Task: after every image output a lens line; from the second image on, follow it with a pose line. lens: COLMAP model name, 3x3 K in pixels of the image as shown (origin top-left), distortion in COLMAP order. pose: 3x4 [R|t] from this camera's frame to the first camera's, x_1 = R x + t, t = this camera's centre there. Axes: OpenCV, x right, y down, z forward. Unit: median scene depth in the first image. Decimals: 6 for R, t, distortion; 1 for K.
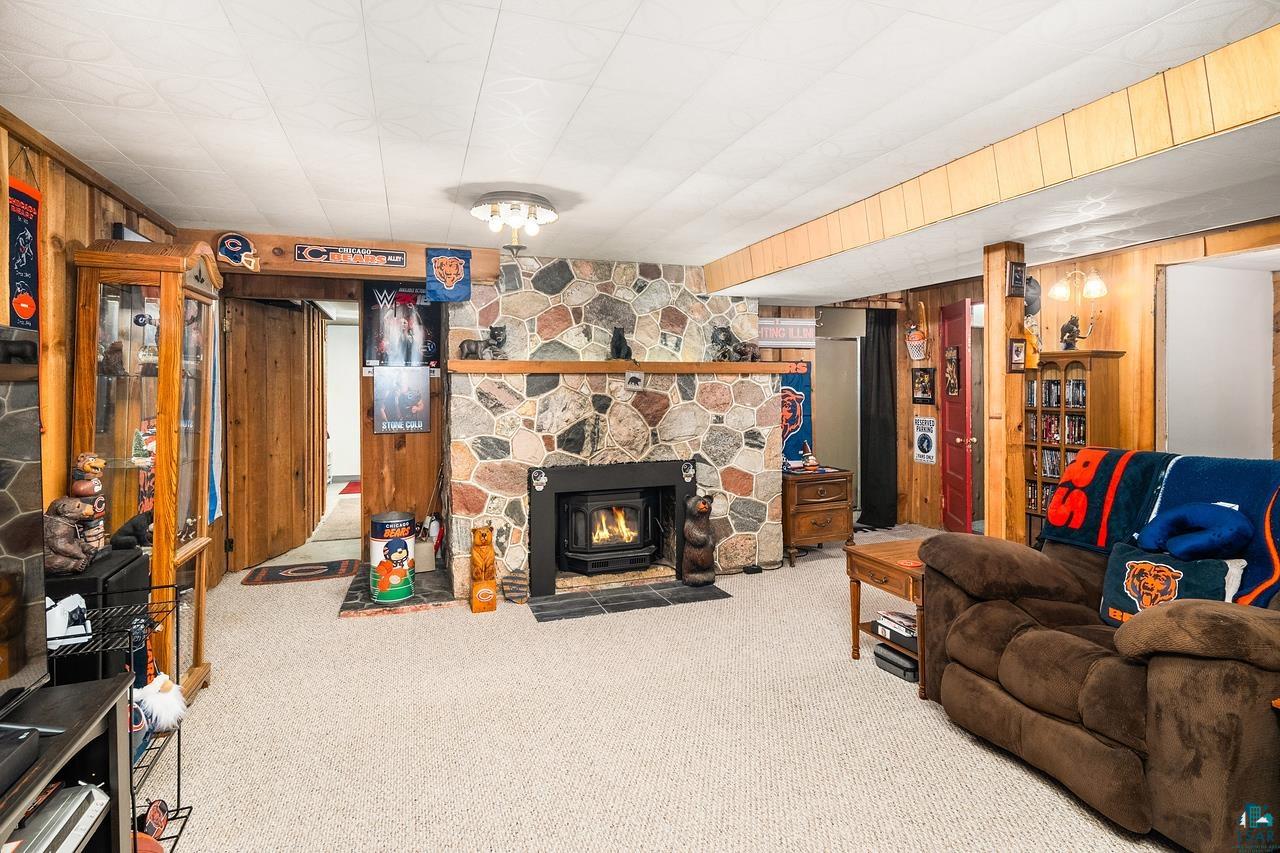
lens RADIAL K [[653.9, 0, 638.8], [0, 653.9, 387.4], [0, 0, 1]] dist [-0.001251, -0.000153]
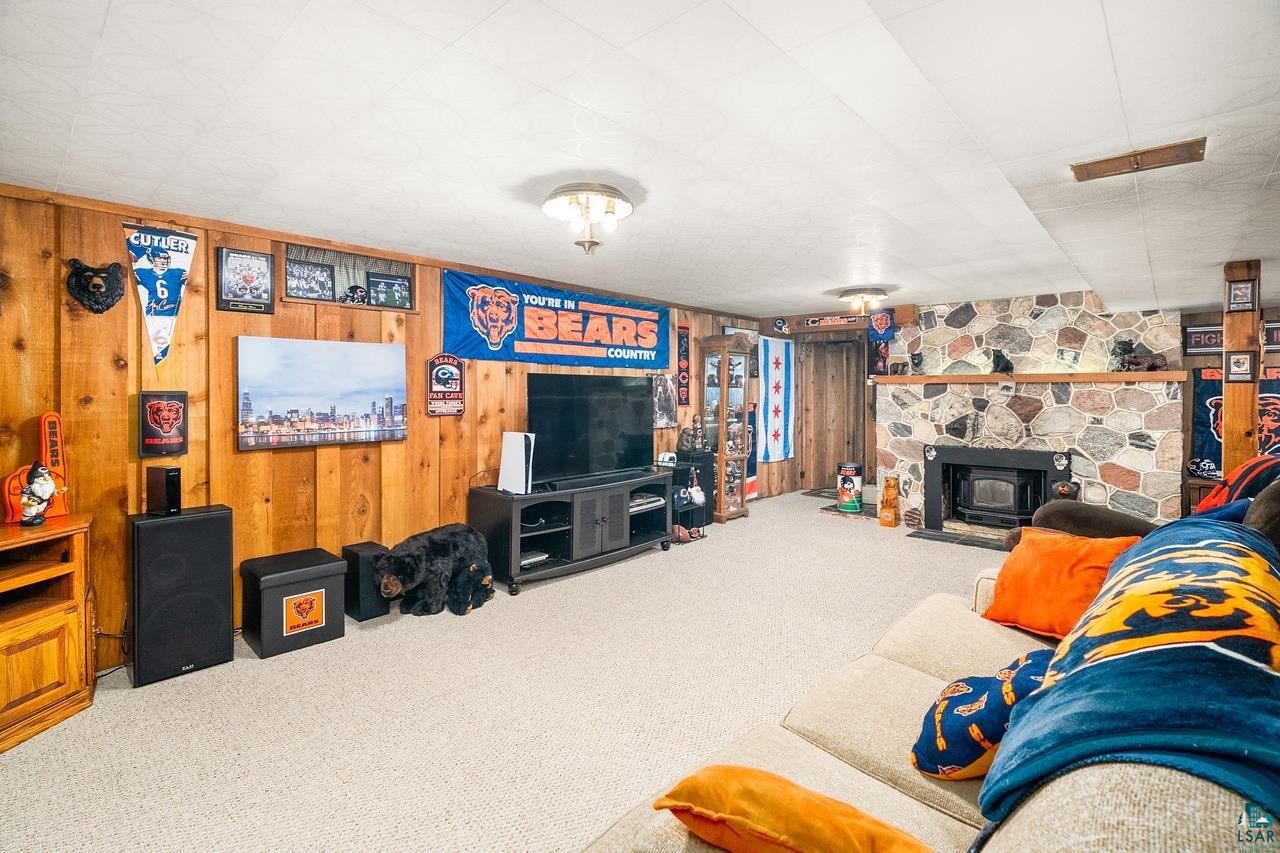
lens RADIAL K [[591.6, 0, 640.8], [0, 591.6, 390.6], [0, 0, 1]] dist [-0.003236, 0.000462]
pose [[0.478543, 0.006017, -0.878043, 0.687082], [-0.005627, 0.999977, 0.003786, -0.005716], [0.878046, 0.003129, 0.478566, -0.241481]]
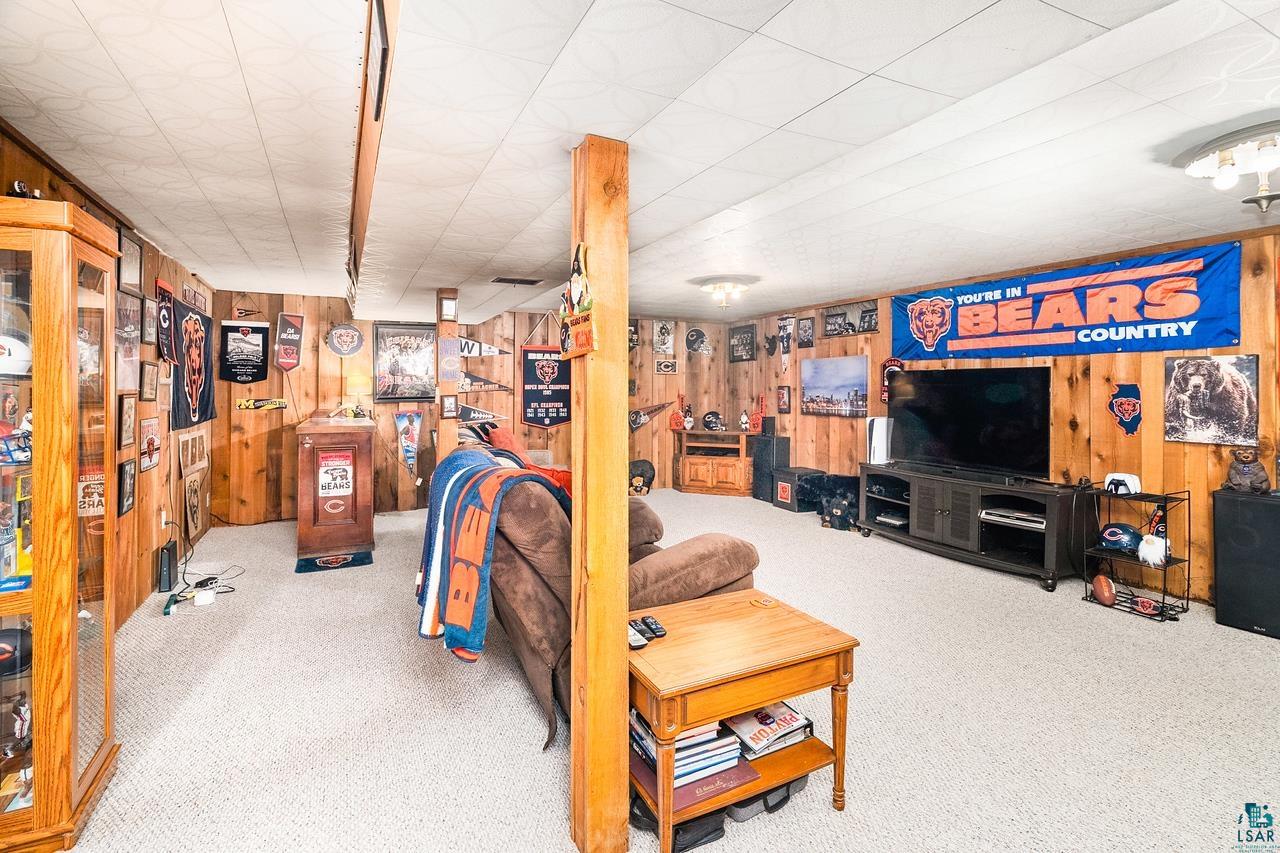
lens RADIAL K [[591.6, 0, 640.8], [0, 591.6, 390.6], [0, 0, 1]] dist [-0.003236, 0.000462]
pose [[-0.990659, -0.024698, -0.134111, 0.427465], [-0.023945, 0.999687, -0.007221, 0.033040], [0.134247, -0.003943, -0.990940, 1.110870]]
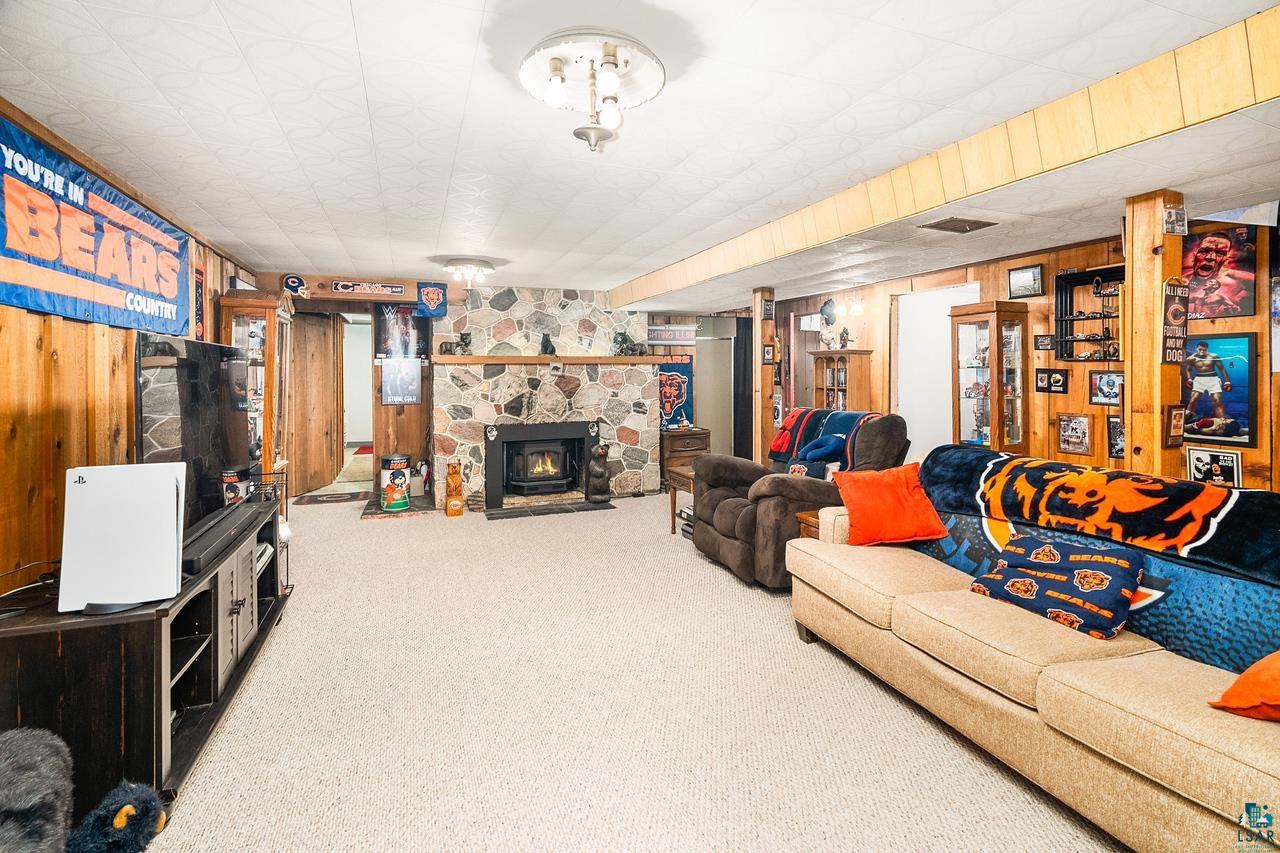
lens RADIAL K [[596.0, 0, 638.8], [0, 596.0, 375.4], [0, 0, 1]] dist [-0.002700, -0.000383]
pose [[0.999526, 0.000873, 0.030774, 0.139724], [-0.000980, 0.999994, 0.003442, 0.000497], [-0.030771, -0.003470, 0.999520, -0.383521]]
